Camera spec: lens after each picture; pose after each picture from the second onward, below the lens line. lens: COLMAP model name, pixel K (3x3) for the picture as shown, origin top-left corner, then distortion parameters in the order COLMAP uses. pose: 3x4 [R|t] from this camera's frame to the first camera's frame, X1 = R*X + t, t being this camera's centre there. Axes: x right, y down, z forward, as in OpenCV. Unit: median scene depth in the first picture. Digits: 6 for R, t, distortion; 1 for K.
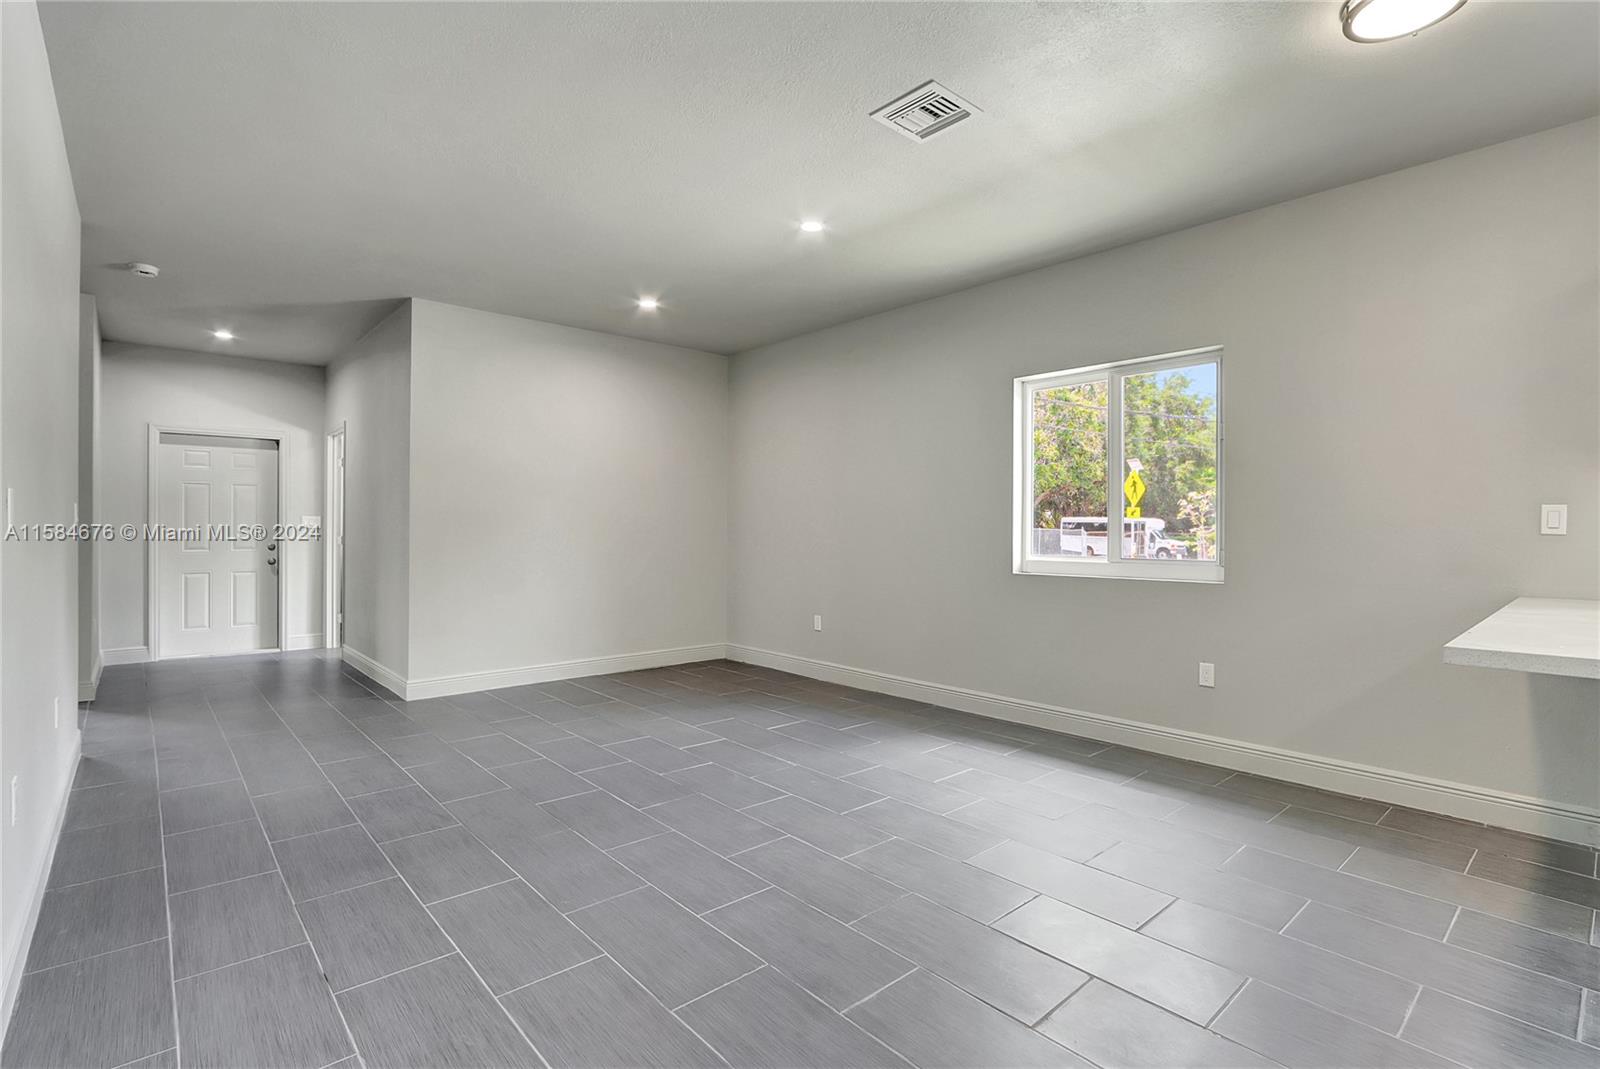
lens RADIAL K [[754.2, 0, 792.2], [0, 754.2, 526.7], [0, 0, 1]] dist [-0.005174, -0.001468]
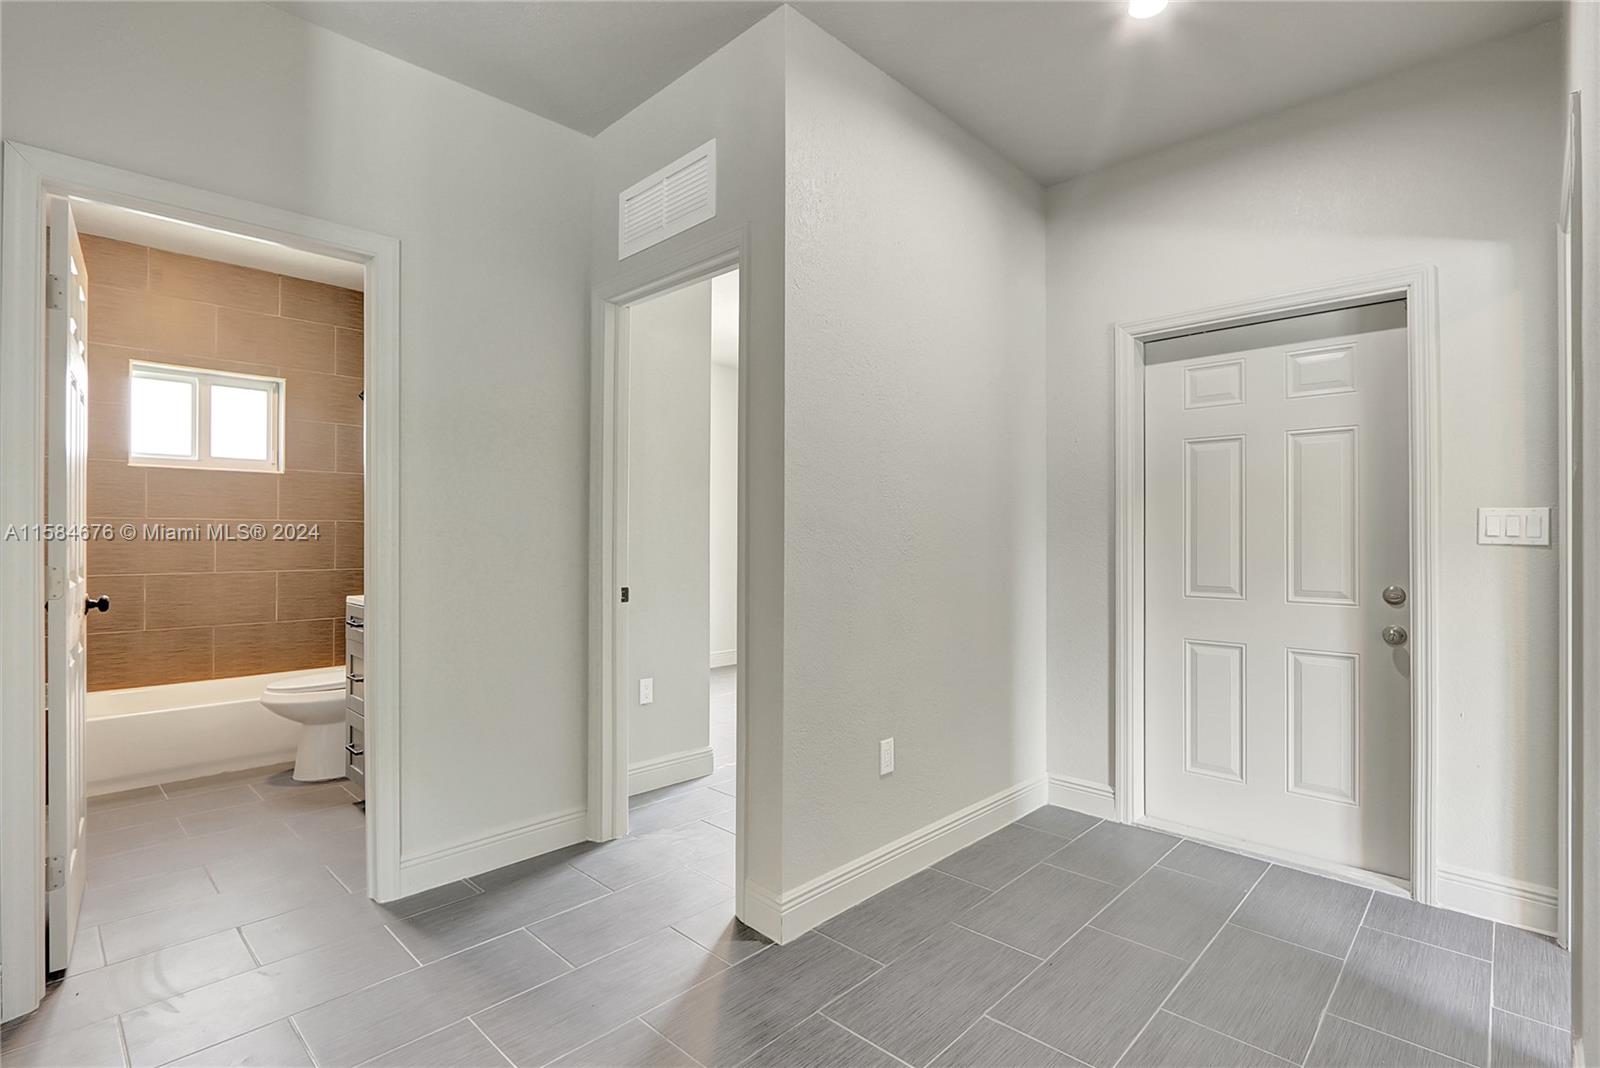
lens RADIAL K [[754.2, 0, 806.6], [0, 754.2, 533.8], [0, 0, 1]] dist [-0.005174, -0.001468]
pose [[0.085969, -0.004007, -0.996290, -0.356683], [0.002196, 0.999990, -0.003832, -0.002270], [0.996295, -0.001859, 0.085977, 0.688417]]
